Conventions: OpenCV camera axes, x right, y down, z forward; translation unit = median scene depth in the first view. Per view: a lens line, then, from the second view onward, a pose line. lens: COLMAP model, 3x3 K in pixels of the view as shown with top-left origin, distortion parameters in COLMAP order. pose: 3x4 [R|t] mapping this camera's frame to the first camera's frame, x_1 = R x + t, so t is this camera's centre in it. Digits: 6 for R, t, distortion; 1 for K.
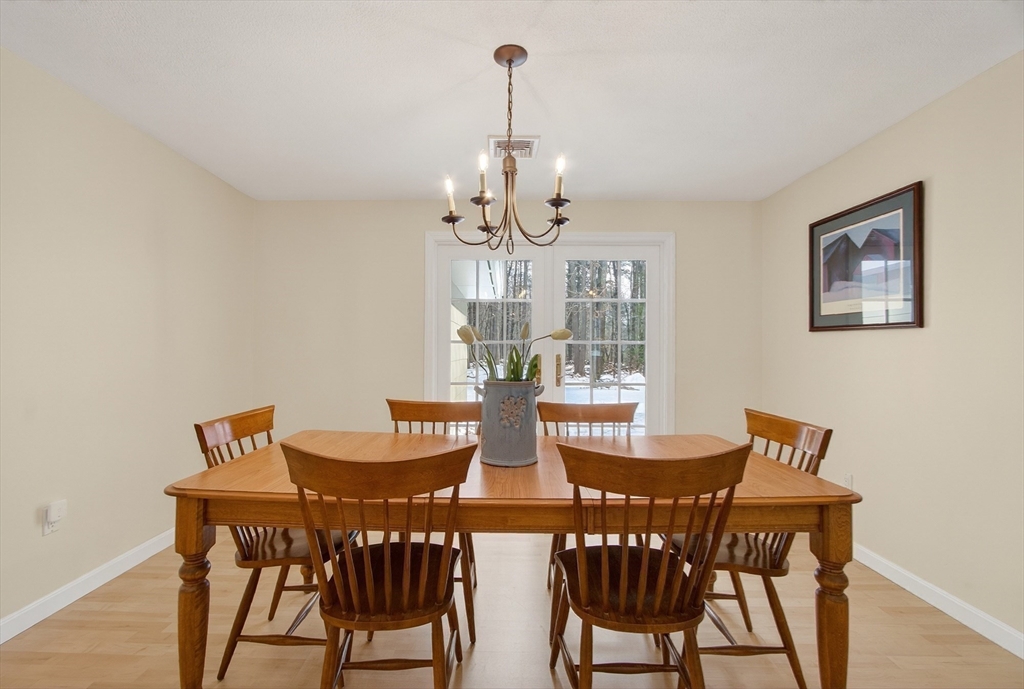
lens RADIAL K [[453.7, 0, 512.0], [0, 453.7, 344.5], [0, 0, 1]] dist [0.025779, 0.000026]
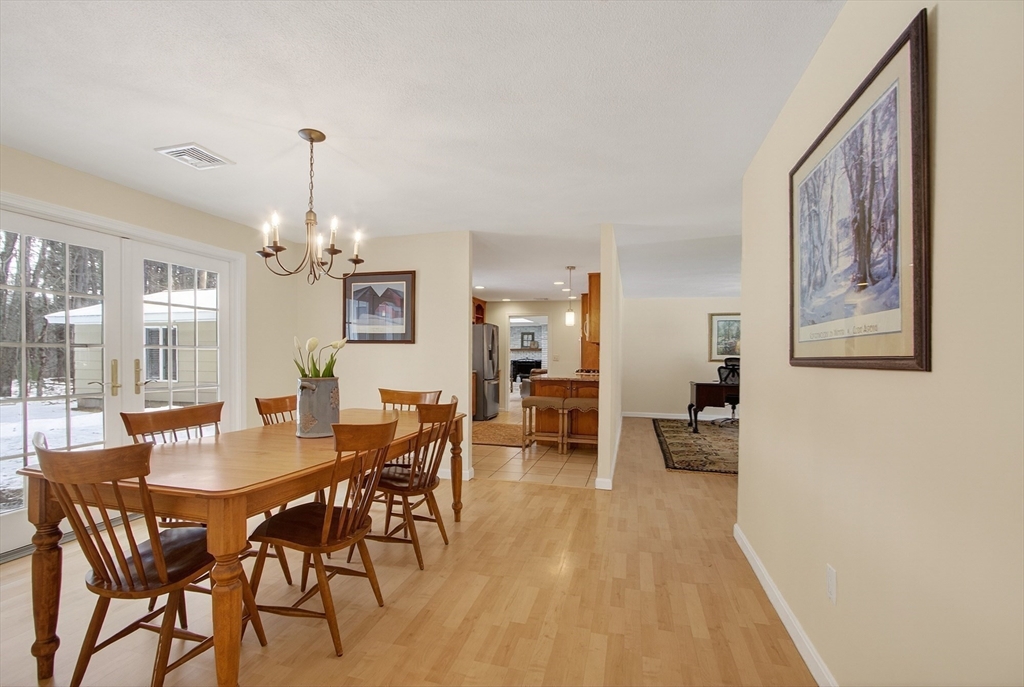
lens RADIAL K [[443.6, 0, 511.5], [0, 443.6, 354.9], [0, 0, 1]] dist [0.000540, 0.000054]
pose [[0.295368, -0.000150, 0.955384, -0.798298], [-0.009317, 0.999952, 0.003037, -0.002846], [-0.955338, -0.009799, 0.295352, 0.045494]]
